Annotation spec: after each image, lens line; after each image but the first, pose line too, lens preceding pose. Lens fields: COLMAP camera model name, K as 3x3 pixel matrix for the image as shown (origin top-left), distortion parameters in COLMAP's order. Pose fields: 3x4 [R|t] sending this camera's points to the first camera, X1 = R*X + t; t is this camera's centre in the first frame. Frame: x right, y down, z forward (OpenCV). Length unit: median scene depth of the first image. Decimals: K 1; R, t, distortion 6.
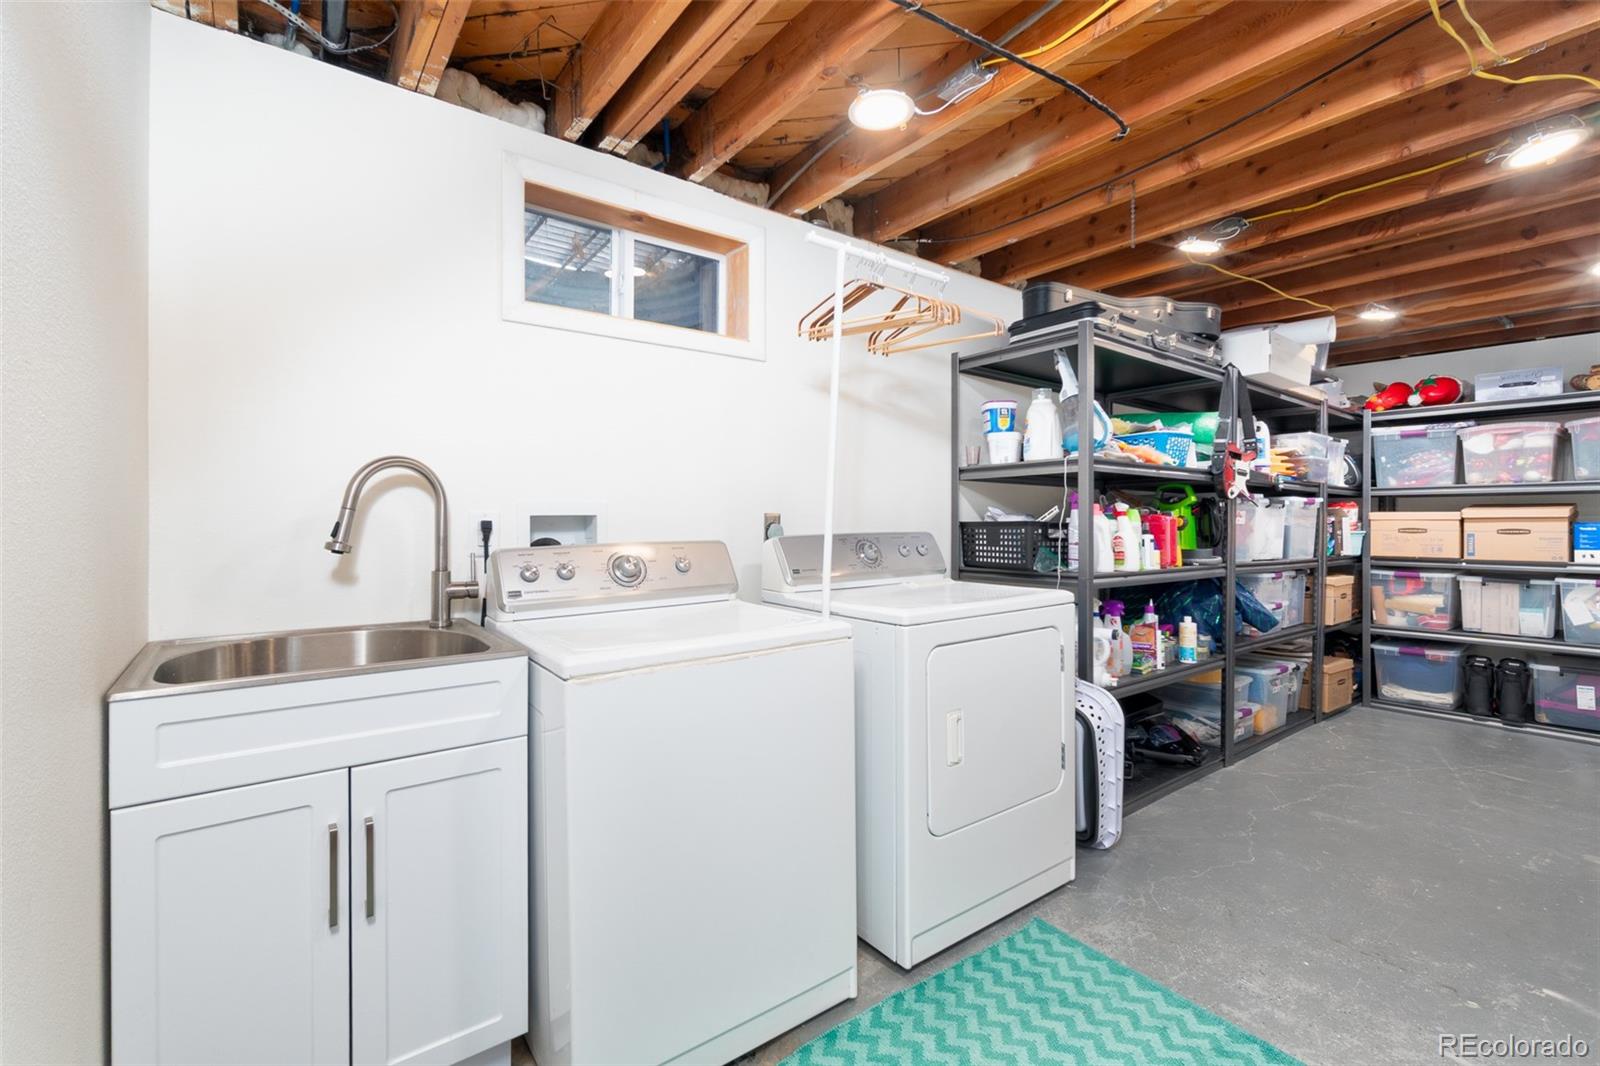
lens RADIAL K [[701.5, 0, 789.1], [0, 701.5, 523.4], [0, 0, 1]] dist [-0.000401, 0.000525]
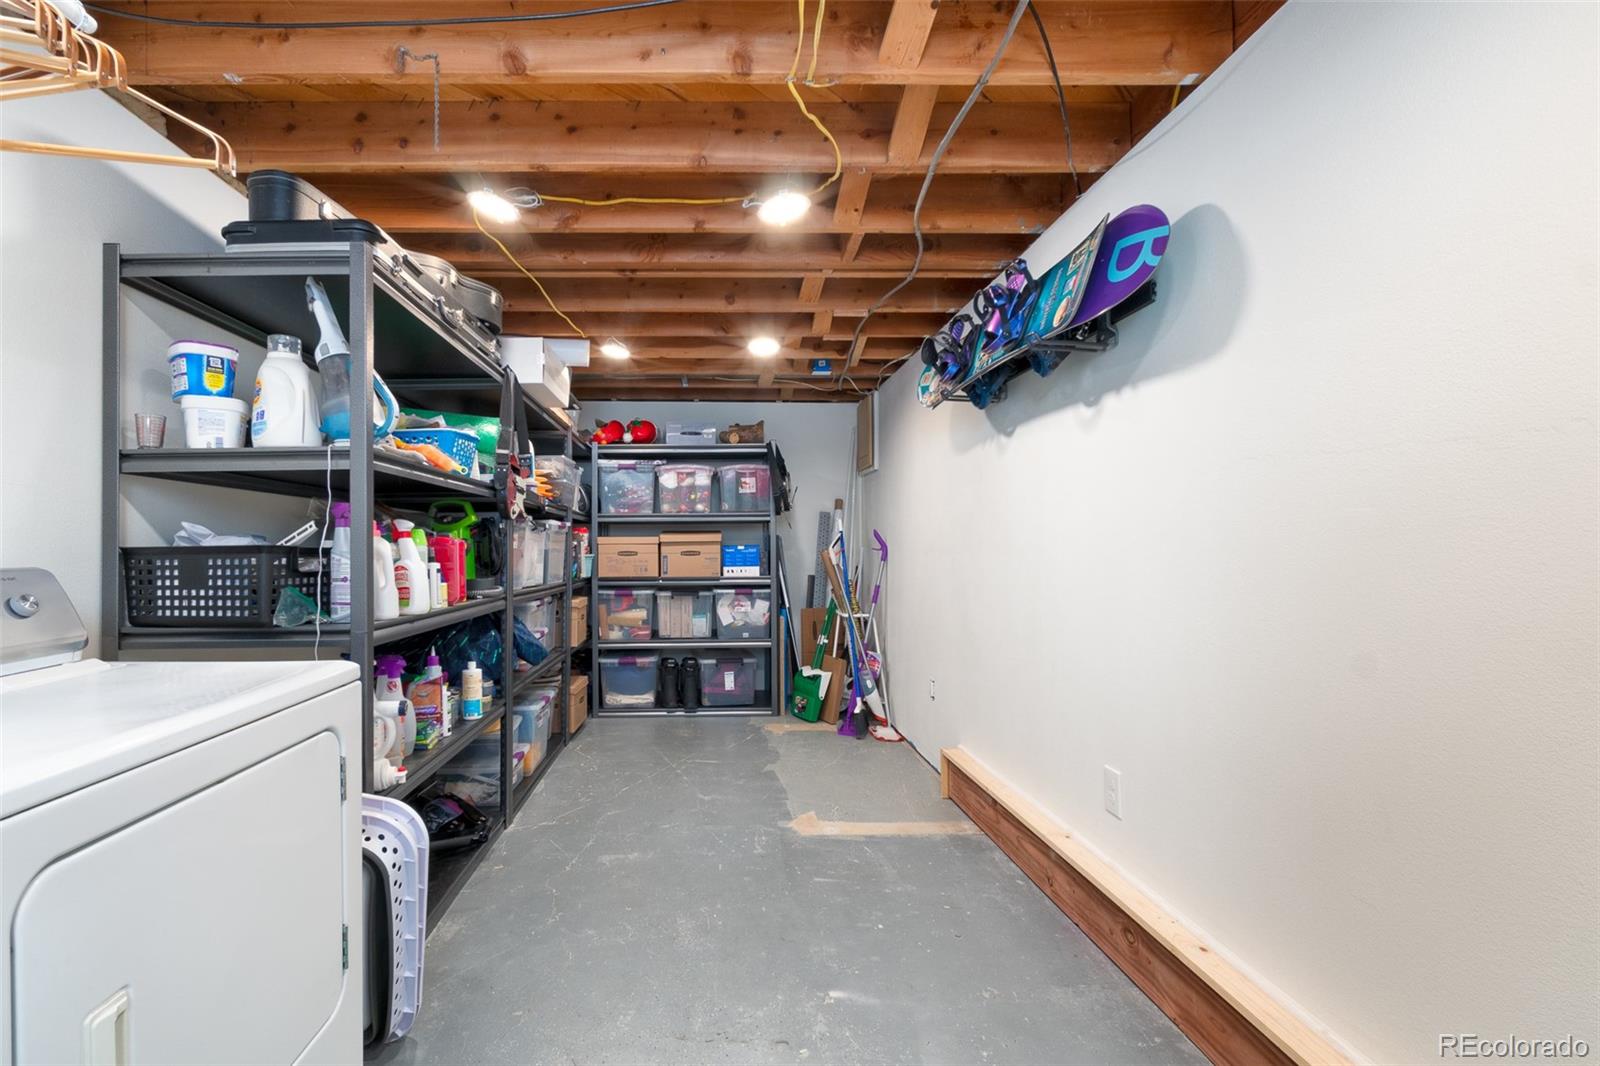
lens RADIAL K [[813.5, 0, 791.4], [0, 813.5, 535.0], [0, 0, 1]] dist [-0.004184, 0.003075]
pose [[0.598413, 0.004894, 0.801173, 0.033904], [0.009016, 0.999877, -0.012842, 0.000757], [-0.801137, 0.014908, 0.598296, 0.141819]]
